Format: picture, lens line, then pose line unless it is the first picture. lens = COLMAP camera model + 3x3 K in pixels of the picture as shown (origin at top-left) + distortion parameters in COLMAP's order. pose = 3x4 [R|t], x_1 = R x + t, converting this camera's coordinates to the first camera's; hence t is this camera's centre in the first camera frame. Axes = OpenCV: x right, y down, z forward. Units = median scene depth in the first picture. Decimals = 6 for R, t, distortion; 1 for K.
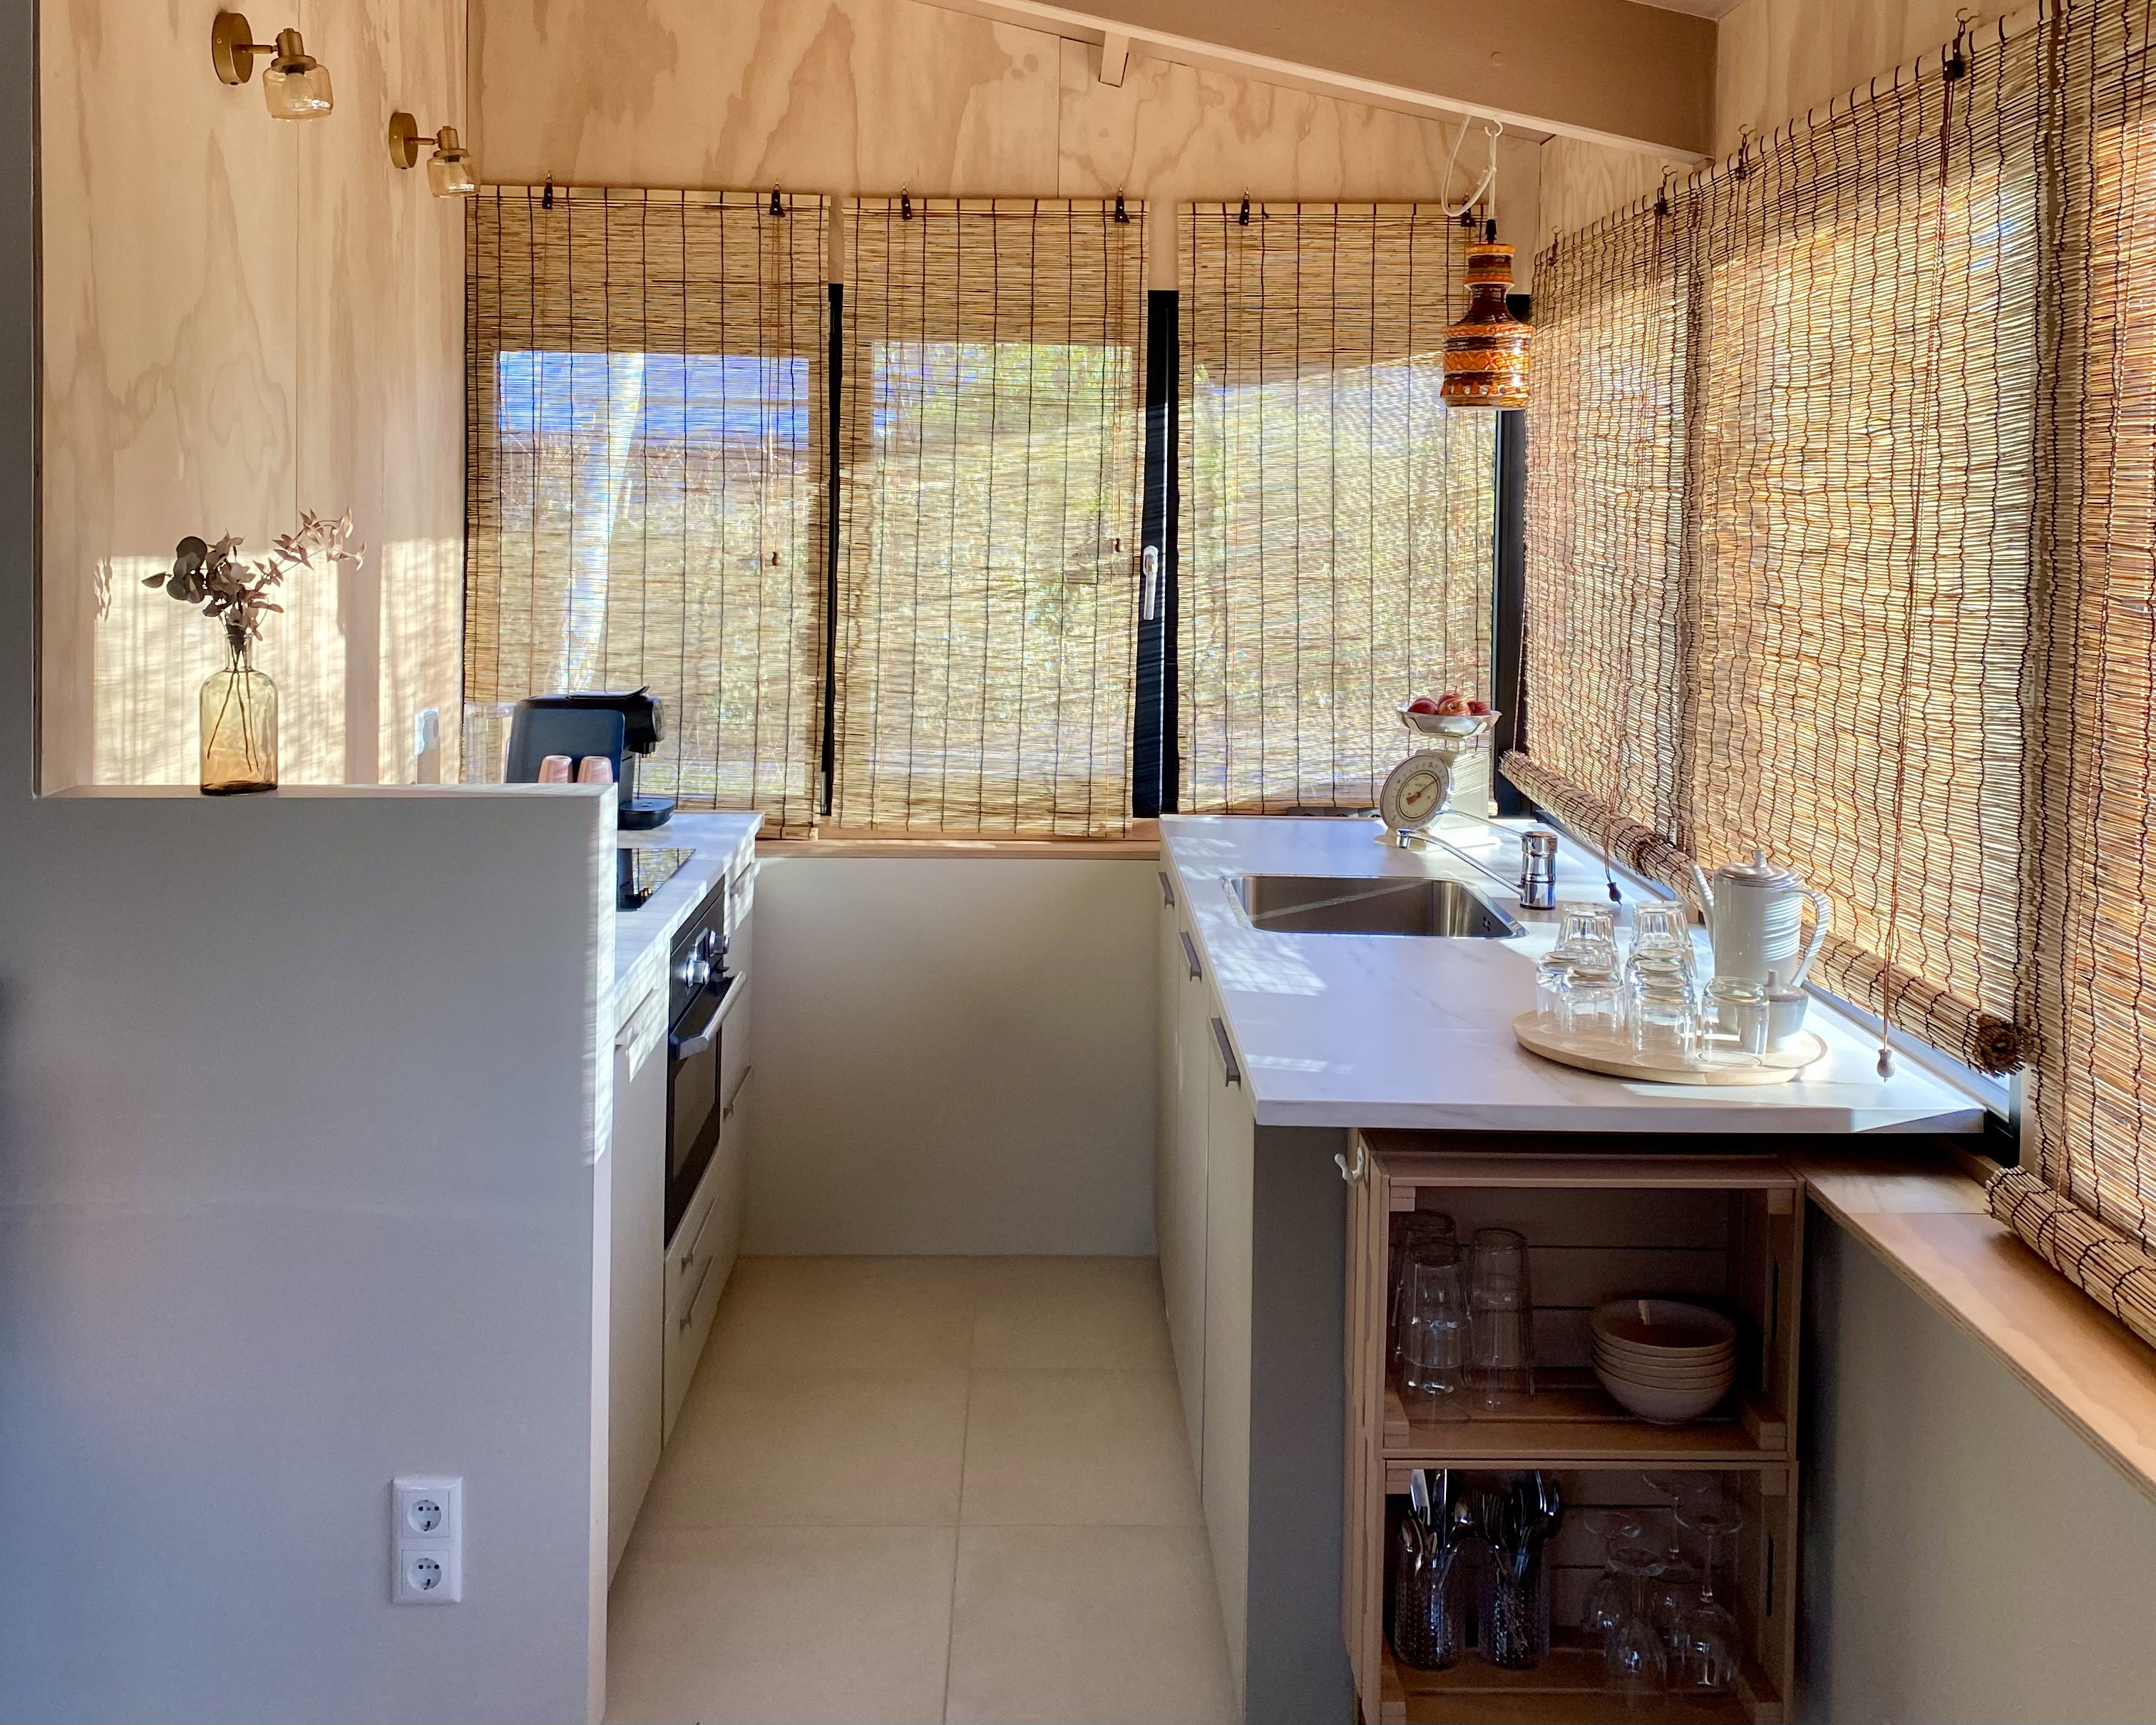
lens RADIAL K [[2149.7, 0, 1081.5], [0, 2149.7, 593.1], [0, 0, 1]] dist [0.155645, -0.400429]
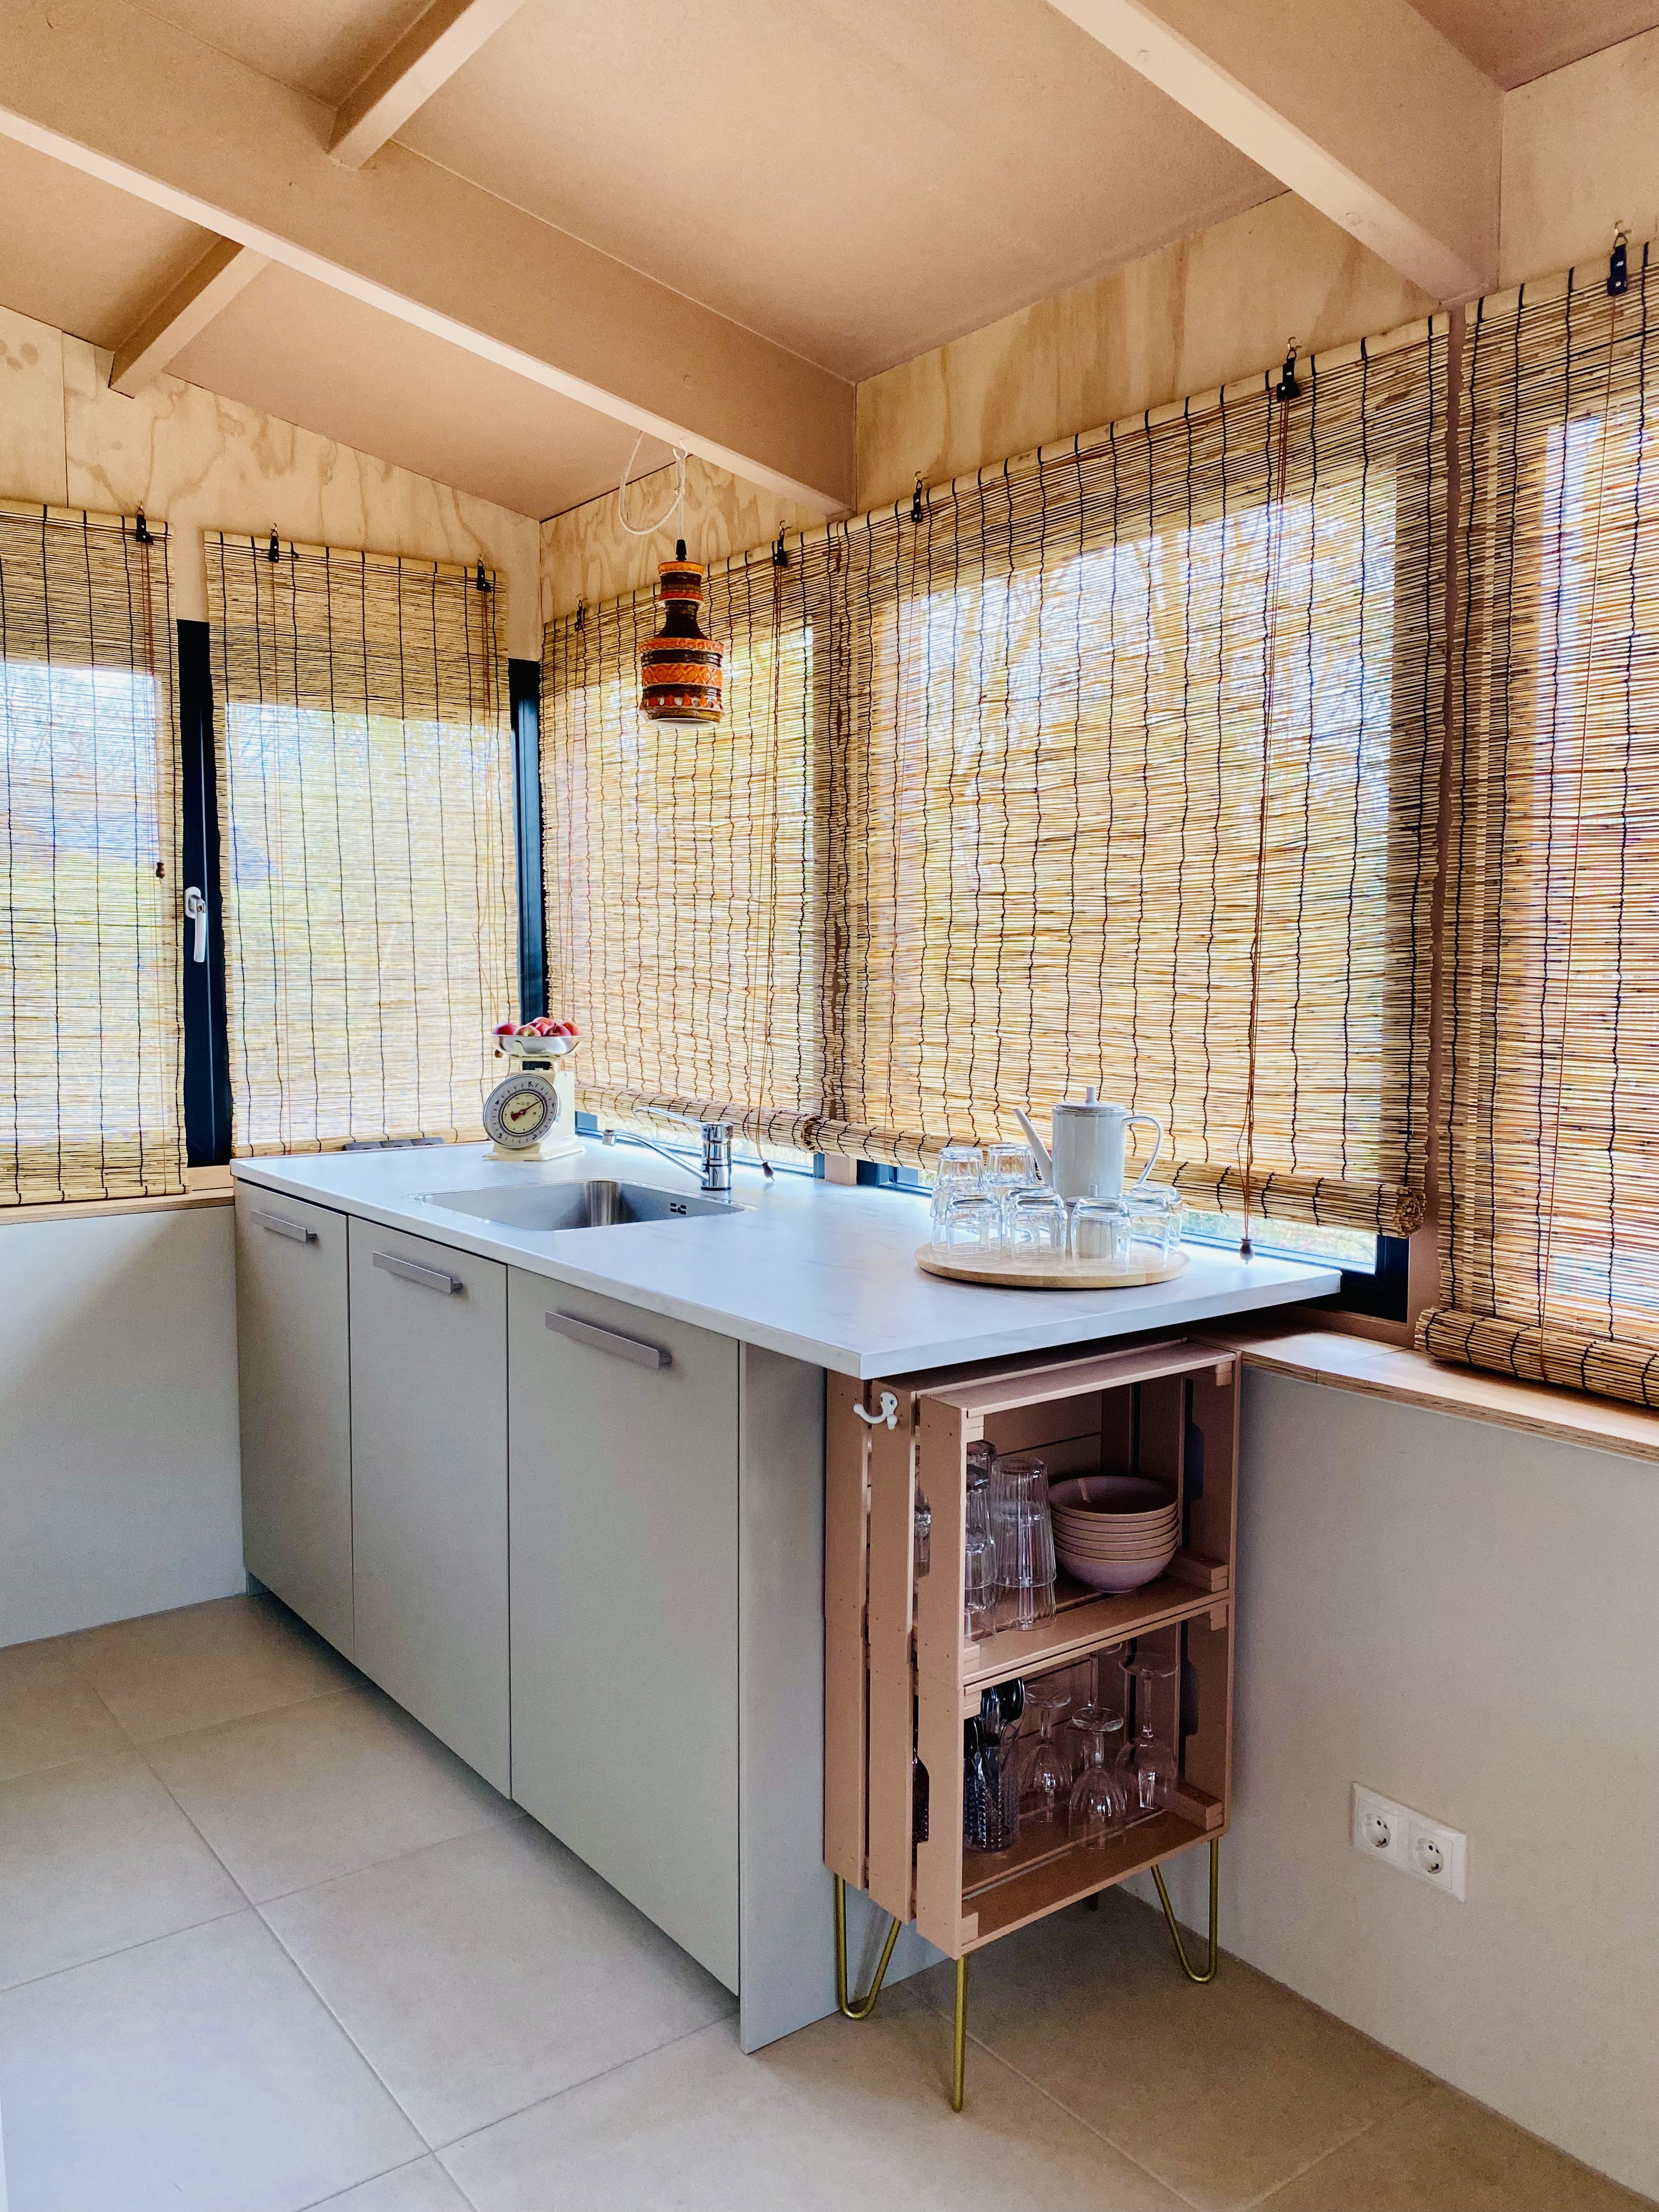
lens RADIAL K [[1688.1, 0, 829.5], [0, 1688.1, 1106.0], [0, 0, 1]] dist [0.008398, 0.000748]
pose [[0.812648, -0.064305, 0.579196, -0.183136], [0.035444, 0.997507, 0.061017, 0.040606], [-0.581676, -0.029056, 0.812902, 0.212105]]
